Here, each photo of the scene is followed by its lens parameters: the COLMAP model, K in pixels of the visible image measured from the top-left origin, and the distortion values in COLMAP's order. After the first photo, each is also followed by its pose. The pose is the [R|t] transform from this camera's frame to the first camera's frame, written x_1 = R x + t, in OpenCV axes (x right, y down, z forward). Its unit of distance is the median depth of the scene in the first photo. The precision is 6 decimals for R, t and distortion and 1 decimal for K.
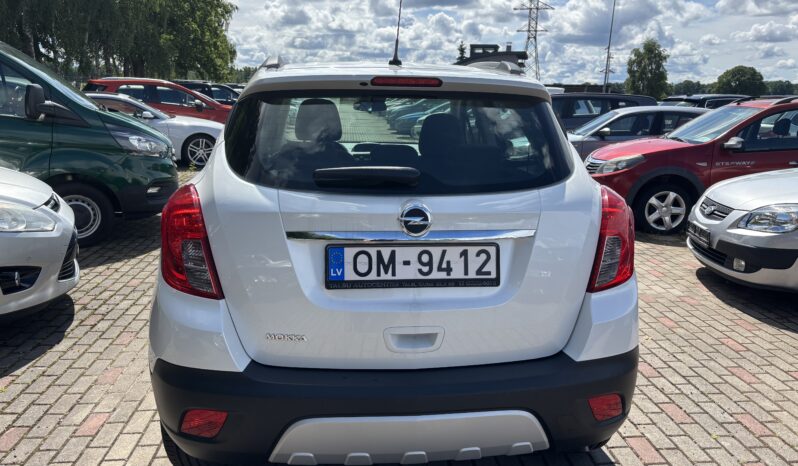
lens RADIAL K [[611.1, 0, 404.1], [0, 611.1, 233.0], [0, 0, 1]] dist [0.038883, -0.031708]
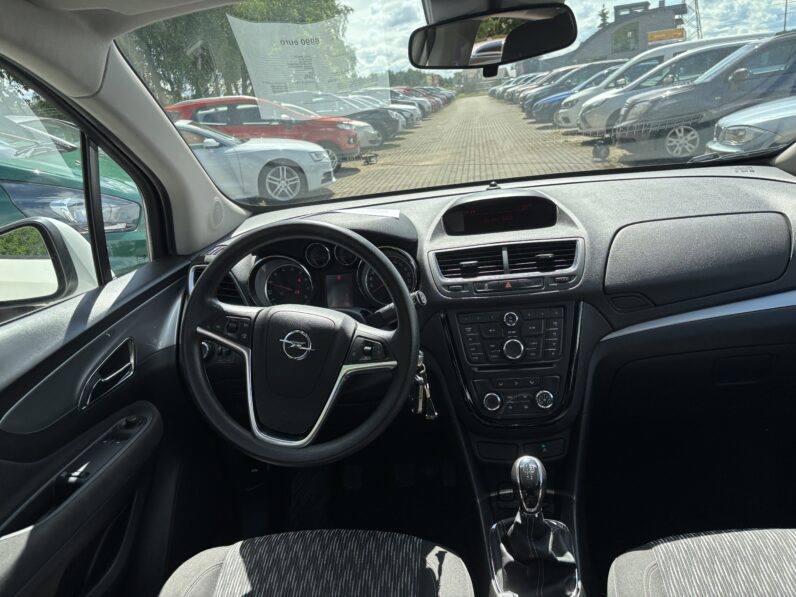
lens RADIAL K [[606.3, 0, 388.5], [0, 606.3, 311.4], [0, 0, 1]] dist [0.038519, -0.058927]
pose [[0.966400, -0.049062, -0.252316, -0.039889], [0.080355, 0.990081, 0.115251, -0.127009], [0.244159, -0.131654, 0.960757, 0.699911]]
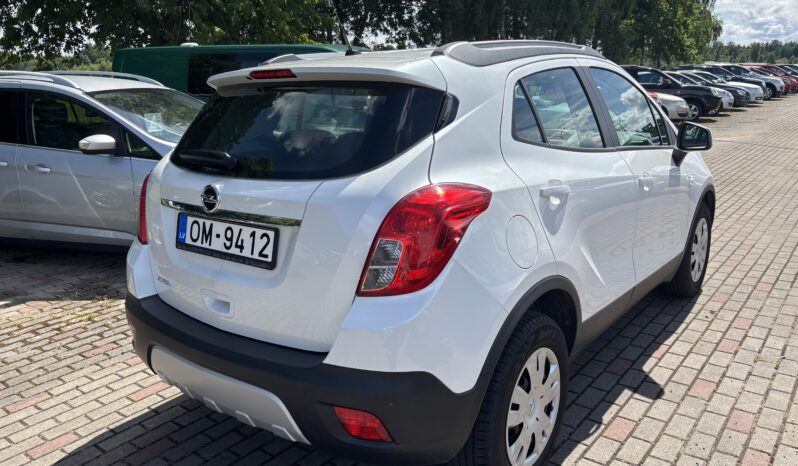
lens RADIAL K [[611.1, 0, 404.1], [0, 611.1, 233.0], [0, 0, 1]] dist [0.038883, -0.031708]
pose [[0.733169, 0.127370, -0.668012, 0.410763], [-0.111344, 0.991531, 0.066851, -0.028641], [0.670870, 0.025366, 0.741141, 0.155446]]
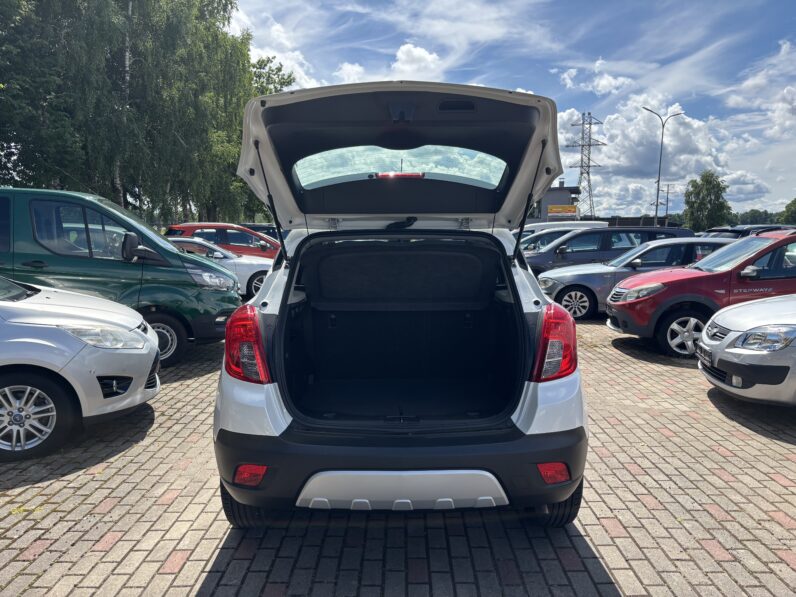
lens RADIAL K [[610.0, 0, 398.0], [0, 610.0, 298.5], [0, 0, 1]] dist [0.018660, 0.007922]
pose [[0.994521, -0.010874, -0.103969, 0.061238], [-0.000806, 0.993748, -0.111639, 0.027355], [0.104533, 0.111111, 0.988295, -0.148486]]
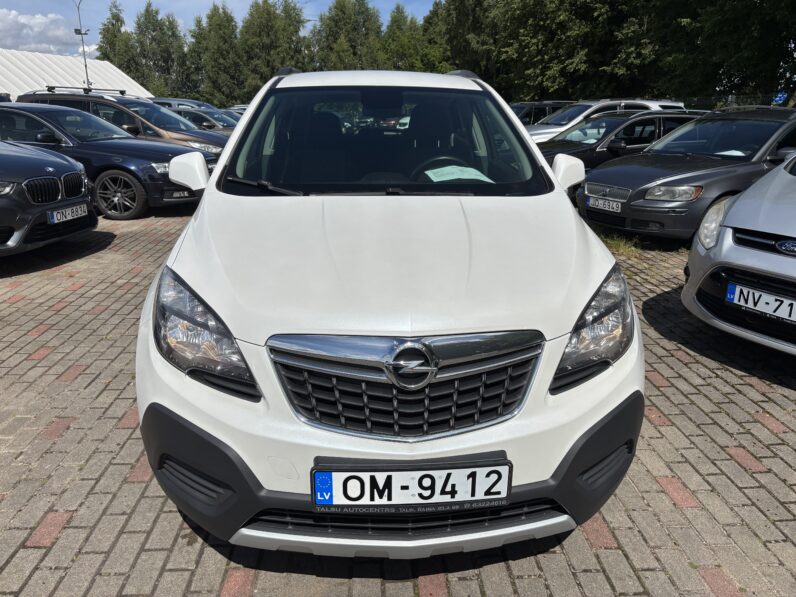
lens RADIAL K [[610.0, 0, 398.0], [0, 610.0, 298.5], [0, 0, 1]] dist [0.018660, 0.007922]
pose [[-0.999065, -0.036163, 0.023691, -0.087447], [-0.019684, 0.868400, 0.495474, -0.335426], [-0.038491, 0.494545, -0.868300, 1.562976]]
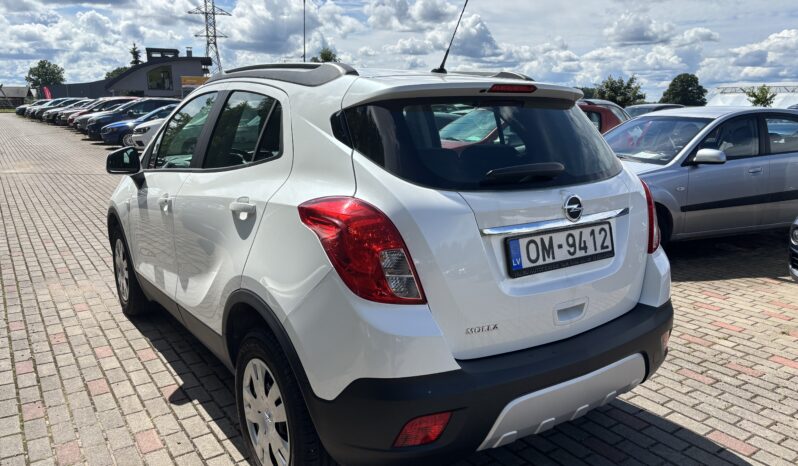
lens RADIAL K [[611.1, 0, 404.1], [0, 611.1, 233.0], [0, 0, 1]] dist [0.038883, -0.031708]
pose [[0.874863, -0.113680, 0.470841, -0.317752], [0.118314, 0.992778, 0.019858, -0.013333], [-0.469698, 0.038335, 0.881995, 0.049988]]
